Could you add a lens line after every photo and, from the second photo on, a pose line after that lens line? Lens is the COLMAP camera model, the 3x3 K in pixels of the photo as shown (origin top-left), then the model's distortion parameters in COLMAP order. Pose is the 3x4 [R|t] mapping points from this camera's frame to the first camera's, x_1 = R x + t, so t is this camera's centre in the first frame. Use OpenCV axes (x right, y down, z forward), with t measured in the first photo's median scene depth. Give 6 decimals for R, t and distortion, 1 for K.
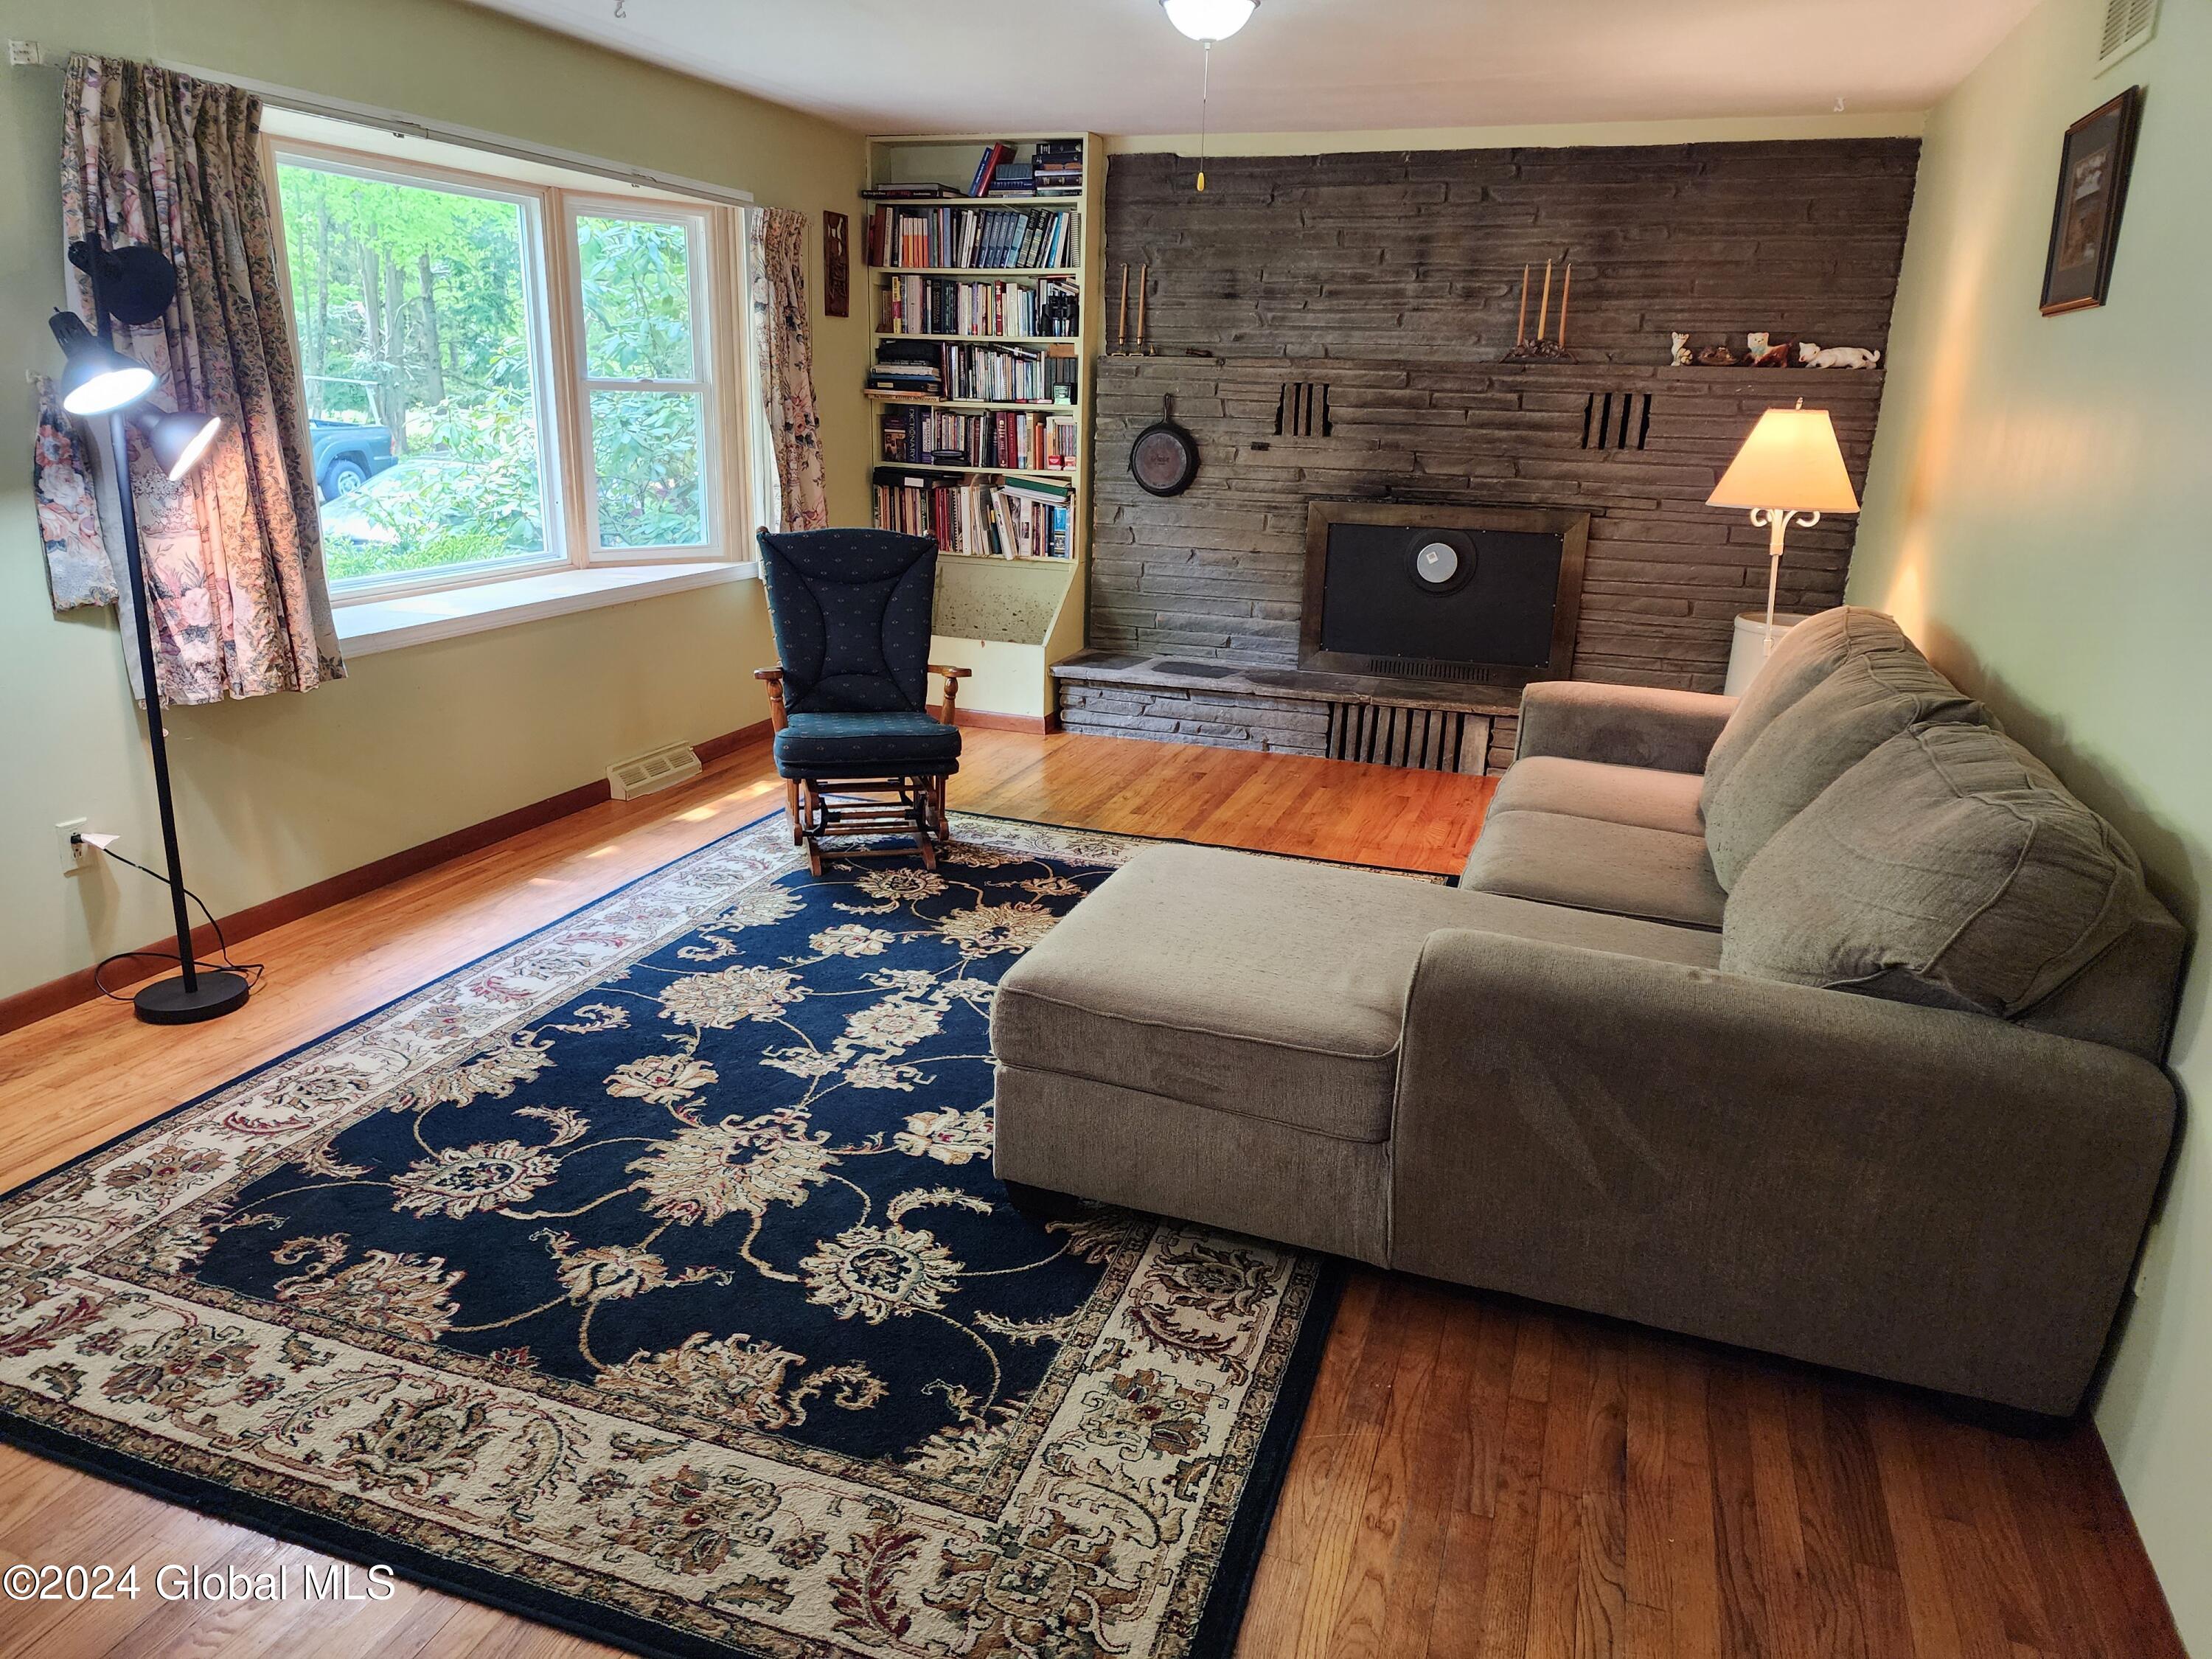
lens RADIAL K [[1478.0, 0, 1103.1], [0, 1478.0, 824.4], [0, 0, 1]] dist [0.062845, -0.055175]
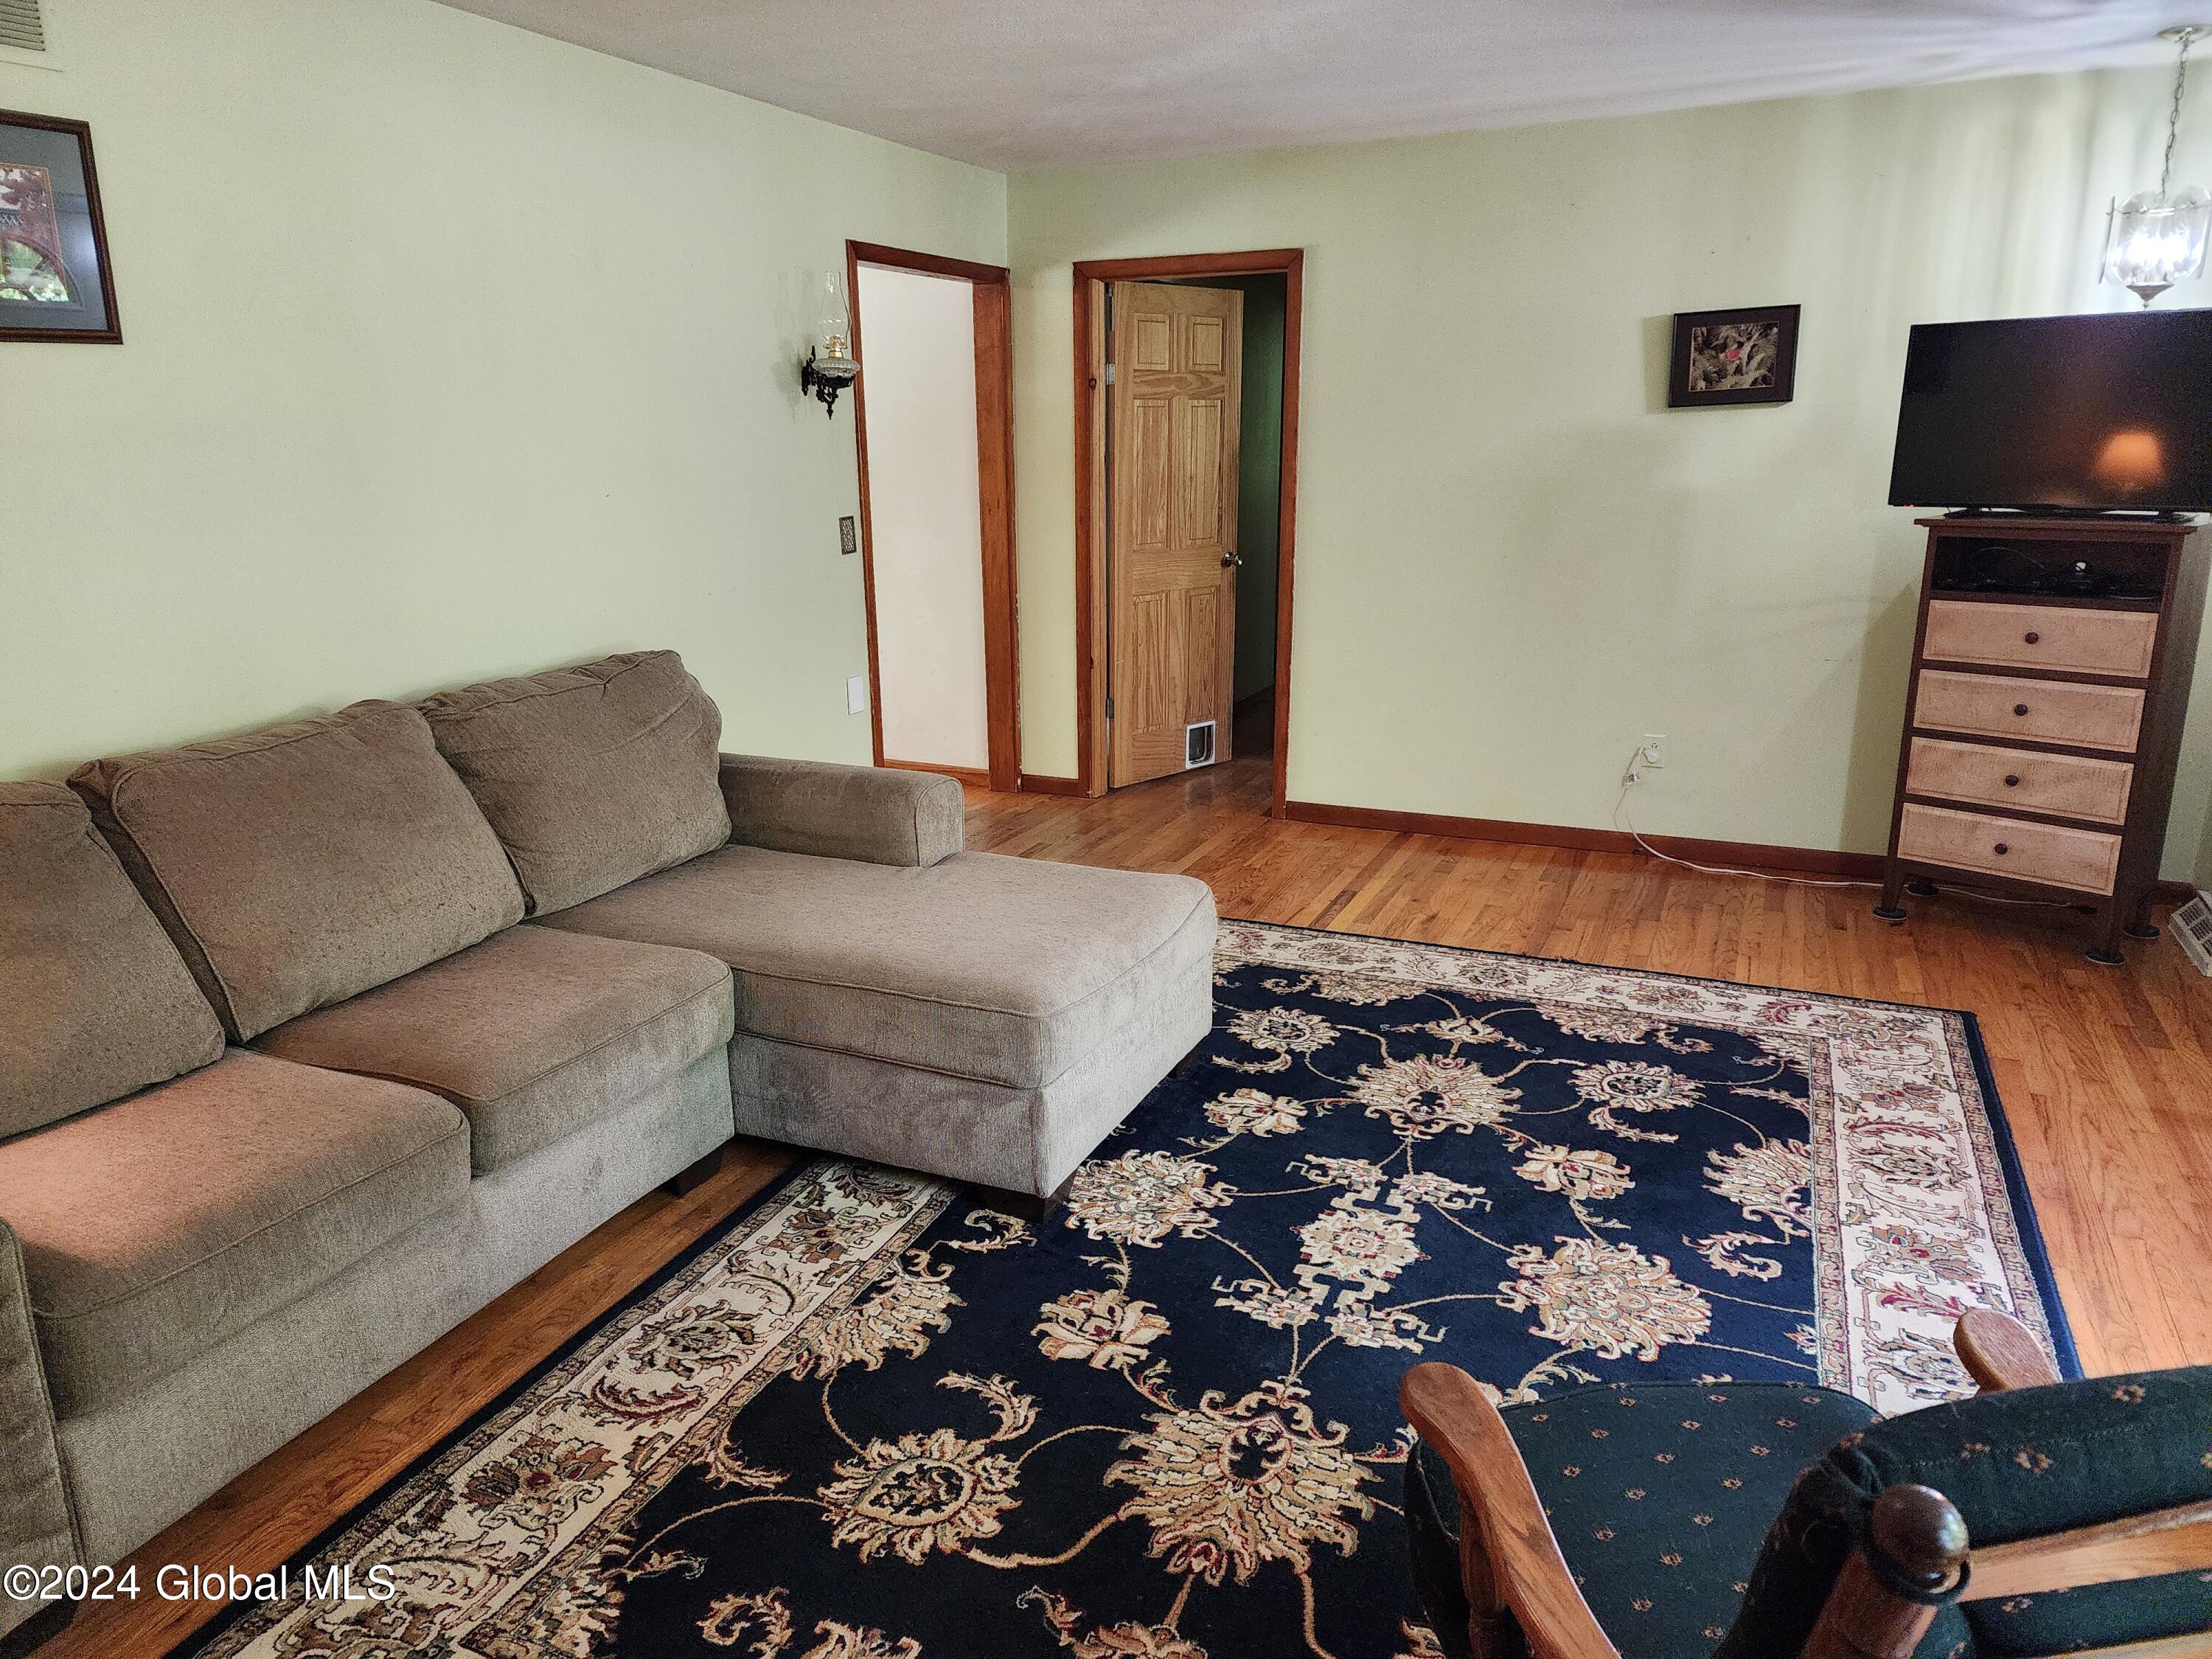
lens RADIAL K [[1478.0, 0, 1110.0], [0, 1478.0, 824.9], [0, 0, 1]] dist [0.062845, -0.055175]
pose [[-0.996186, -0.040332, 0.077370, -0.073120], [0.007731, 0.842460, 0.538704, -0.581453], [-0.086908, 0.537247, -0.838935, 1.870763]]
